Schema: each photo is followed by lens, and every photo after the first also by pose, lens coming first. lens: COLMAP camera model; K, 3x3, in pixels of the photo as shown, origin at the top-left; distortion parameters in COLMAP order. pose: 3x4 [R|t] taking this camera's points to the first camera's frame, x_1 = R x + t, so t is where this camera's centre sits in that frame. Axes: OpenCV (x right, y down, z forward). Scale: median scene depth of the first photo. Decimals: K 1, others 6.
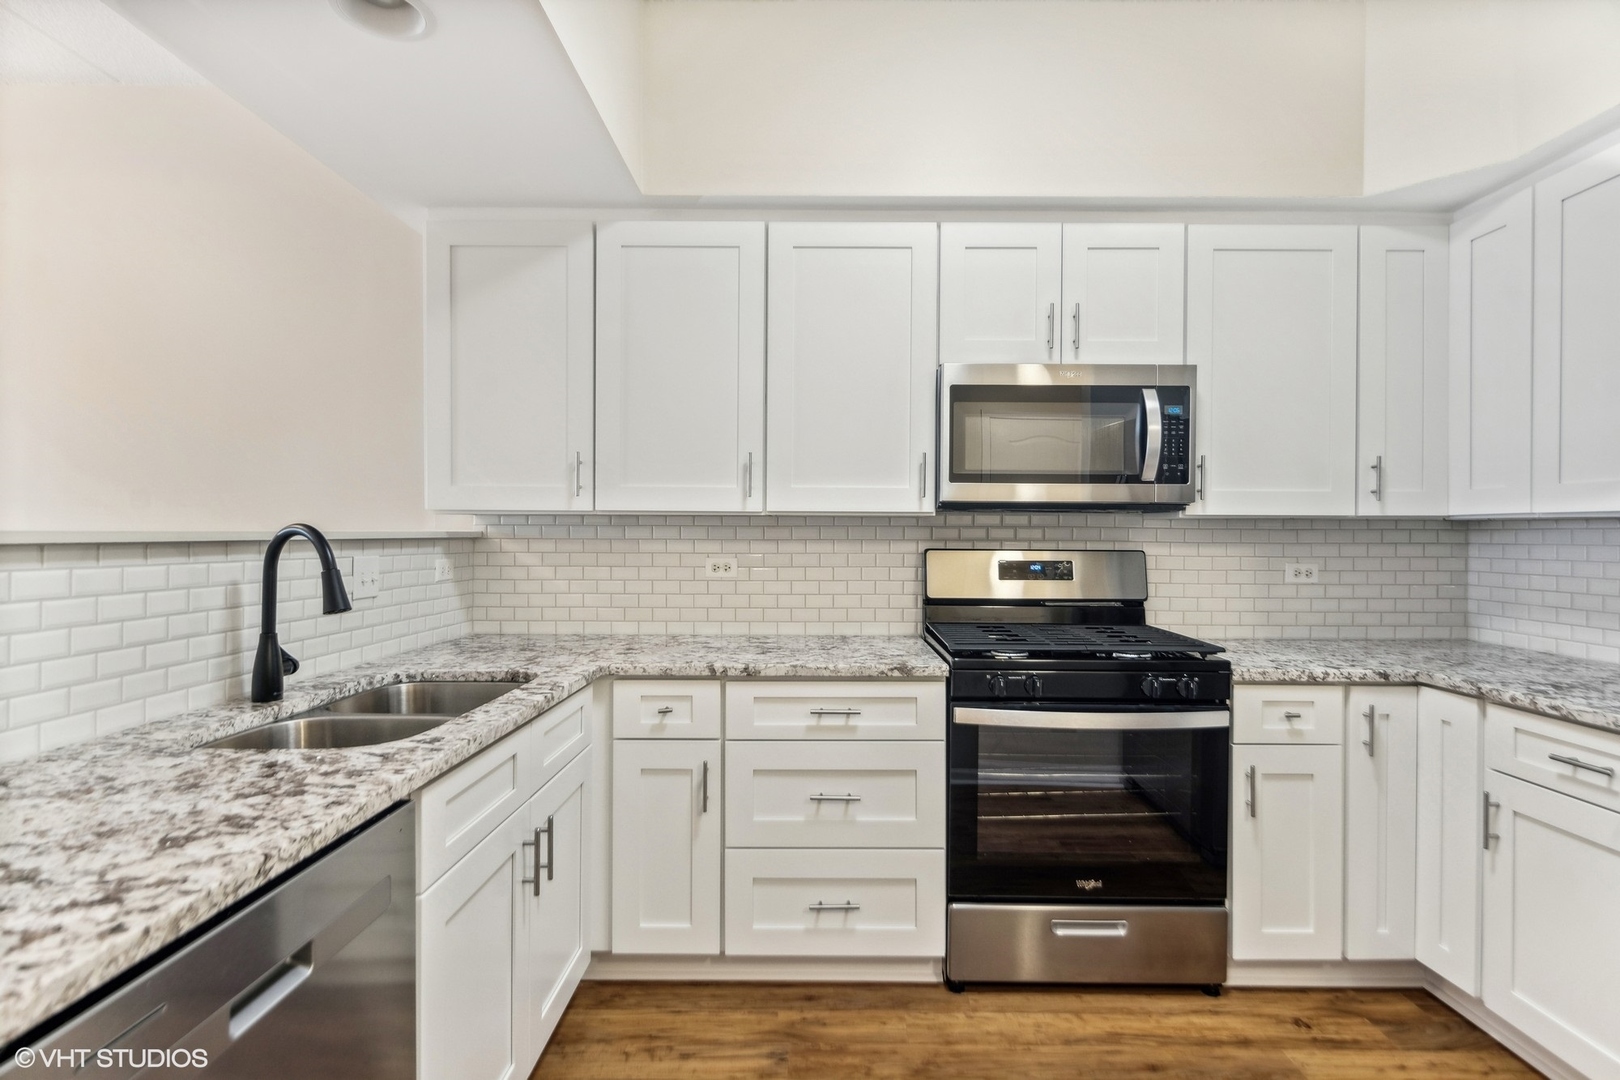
lens RADIAL K [[794.5, 0, 817.3], [0, 794.5, 536.9], [0, 0, 1]] dist [0.012324, -0.008718]
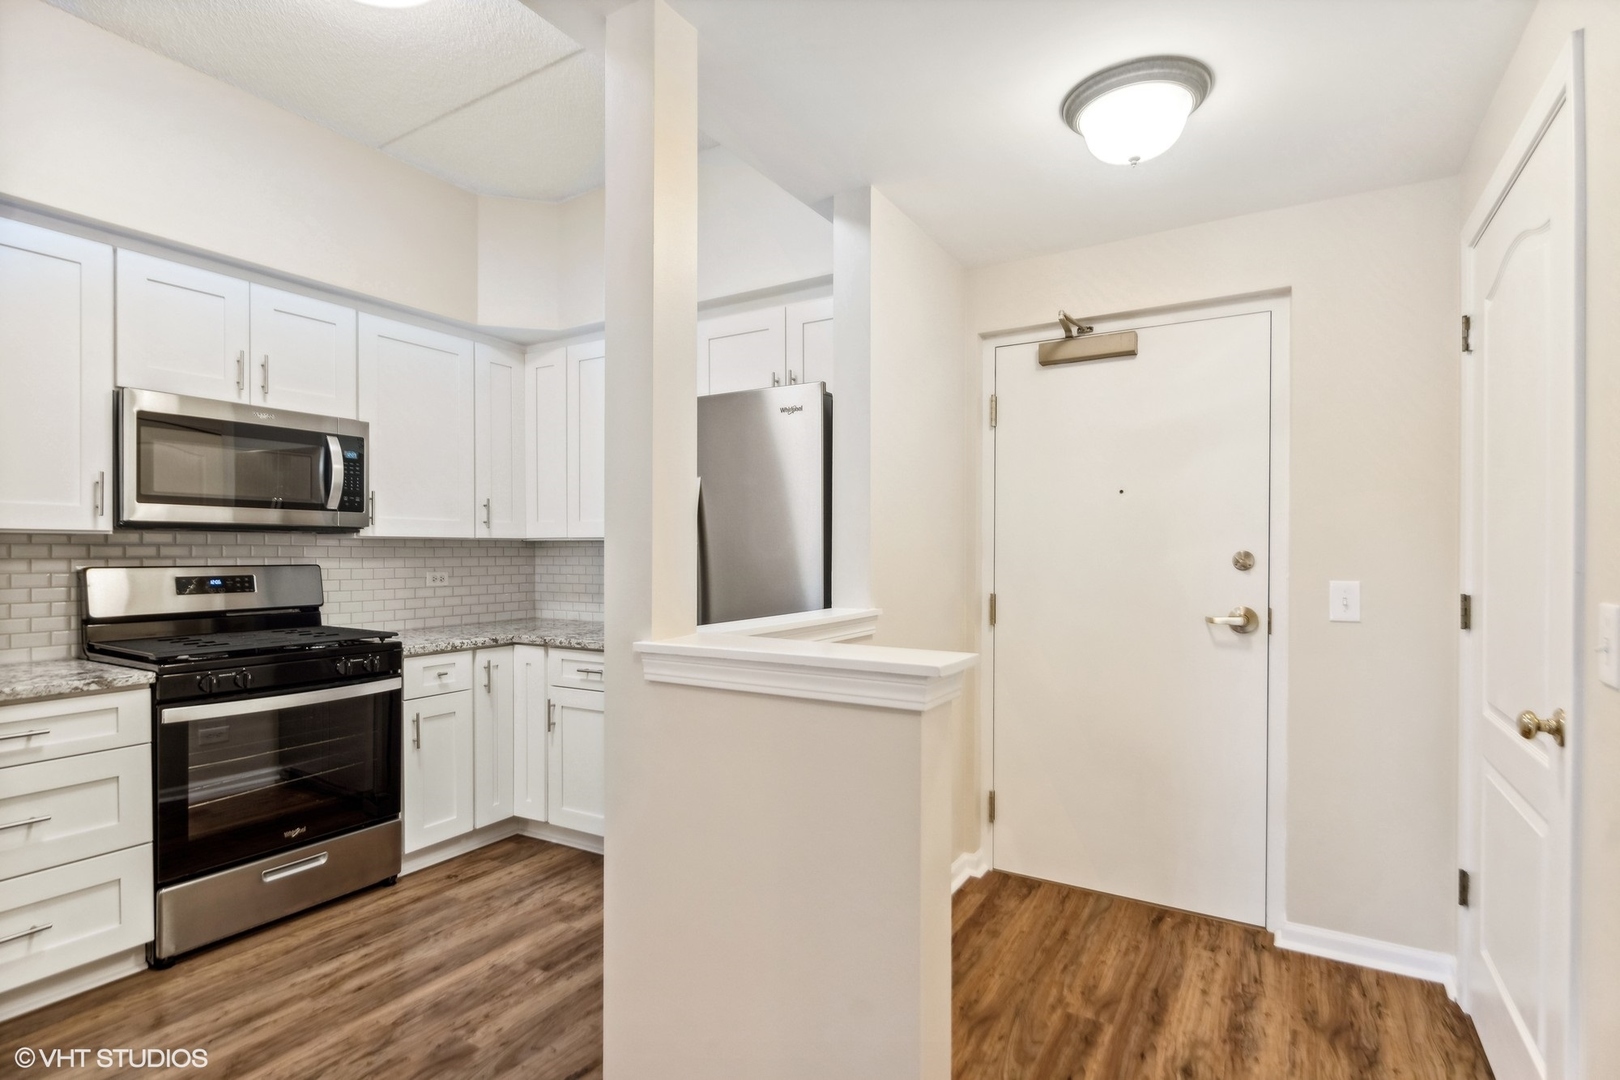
lens RADIAL K [[791.4, 0, 809.1], [0, 791.4, 556.9], [0, 0, 1]] dist [0.006693, -0.005841]
pose [[0.513442, -0.011185, 0.858051, -0.300849], [0.007454, 0.999935, 0.008574, 0.000784], [-0.858092, 0.001994, 0.513492, -0.322958]]
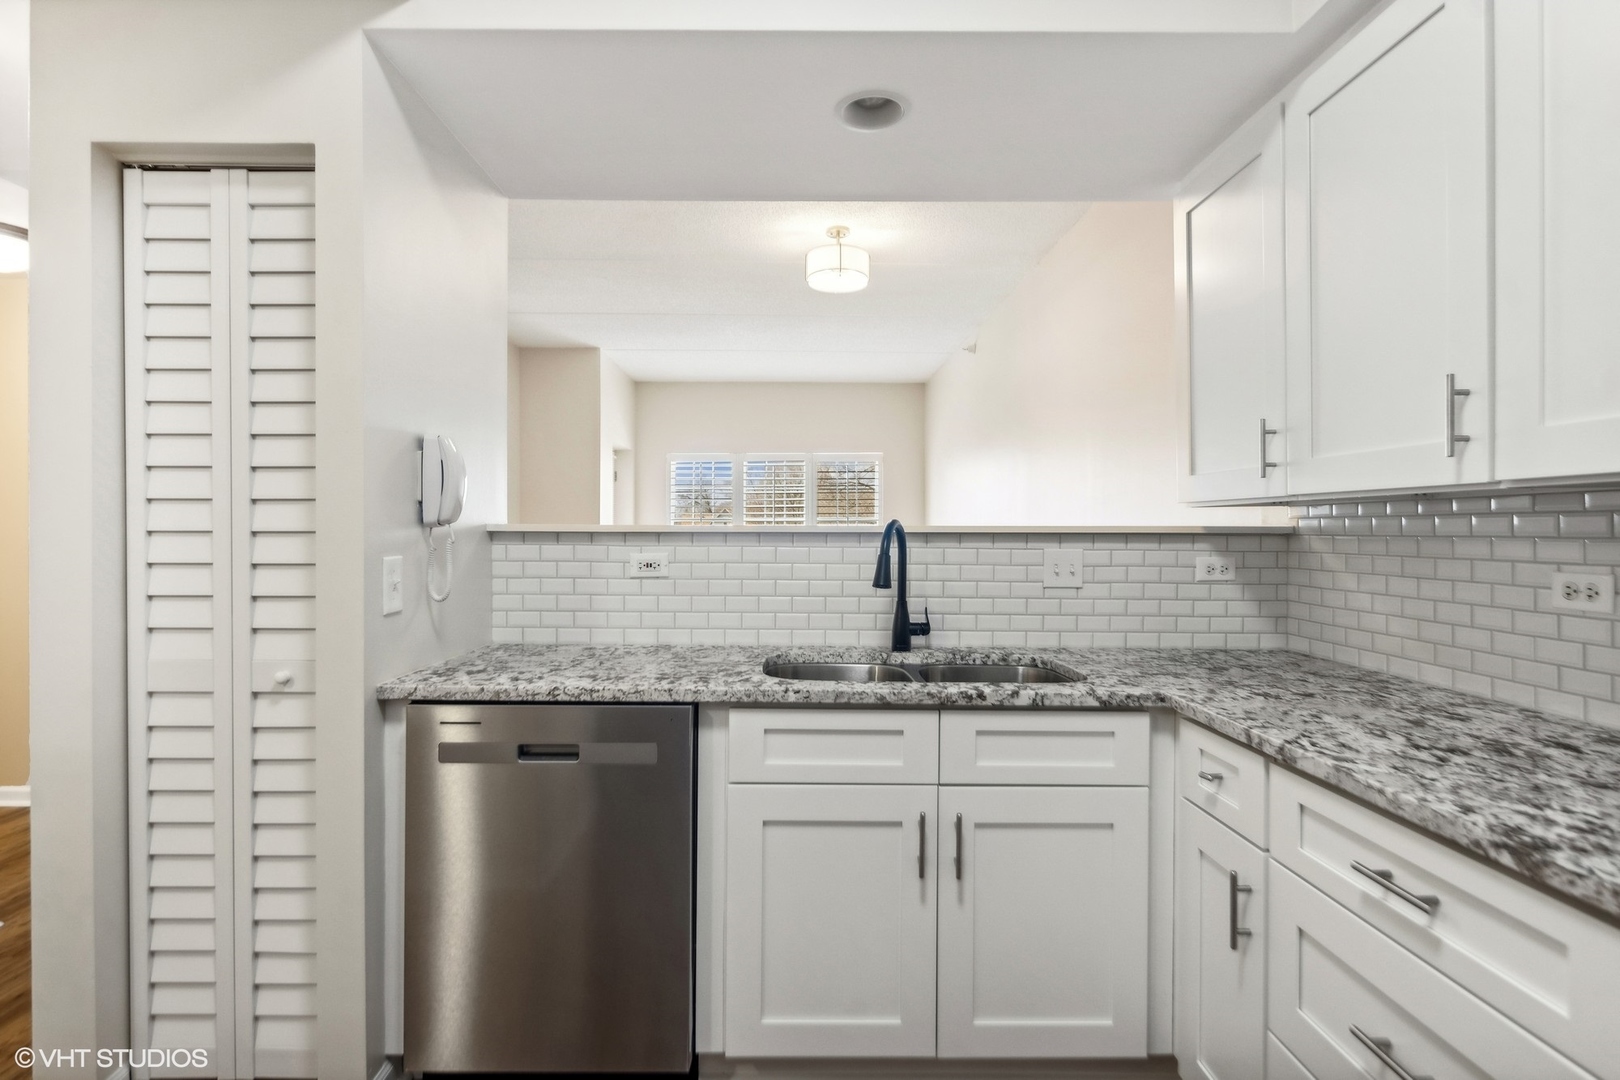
lens RADIAL K [[793.9, 0, 810.0], [0, 793.9, 540.0], [0, 0, 1]] dist [0.004878, -0.007252]
pose [[0.011451, 0.006594, -0.999913, 0.496818], [-0.007832, 0.999948, 0.006504, 0.007201], [0.999904, 0.007757, 0.011502, 0.625758]]
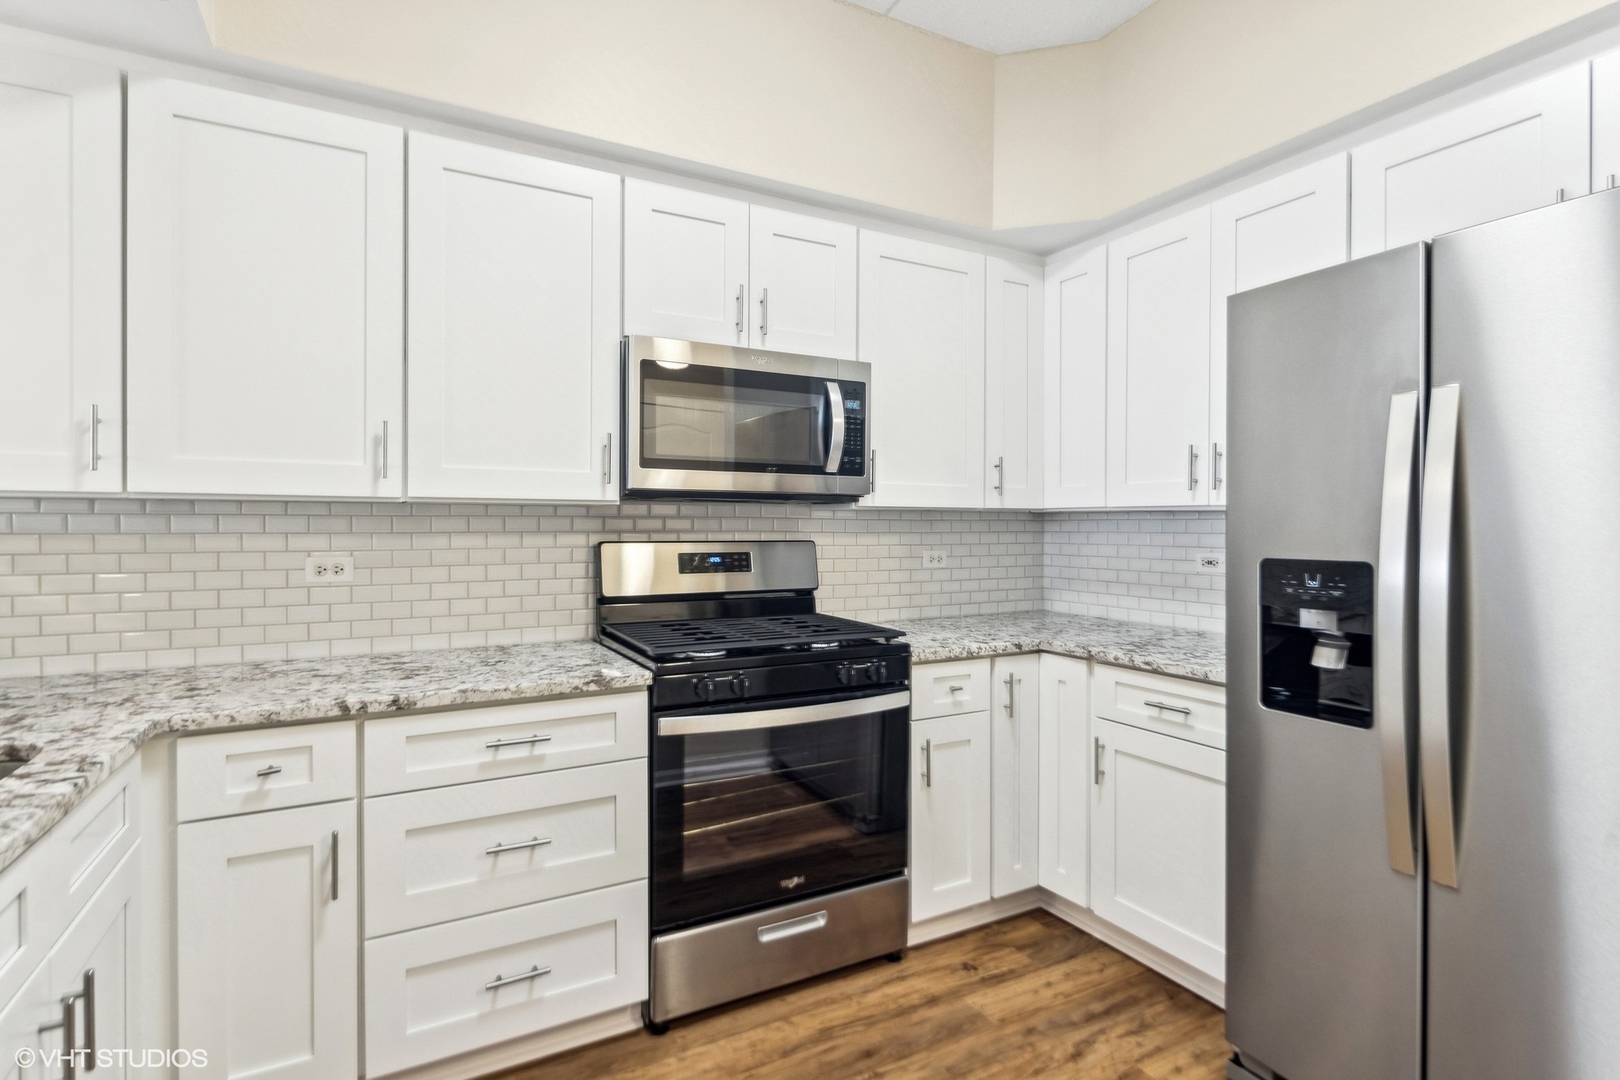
lens RADIAL K [[792.6, 0, 811.2], [0, 792.6, 530.1], [0, 0, 1]] dist [0.007943, -0.006056]
pose [[0.877291, -0.005626, 0.479926, -0.102651], [0.004231, 0.999983, 0.003988, -0.000563], [-0.479941, -0.001469, 0.877300, 0.132401]]
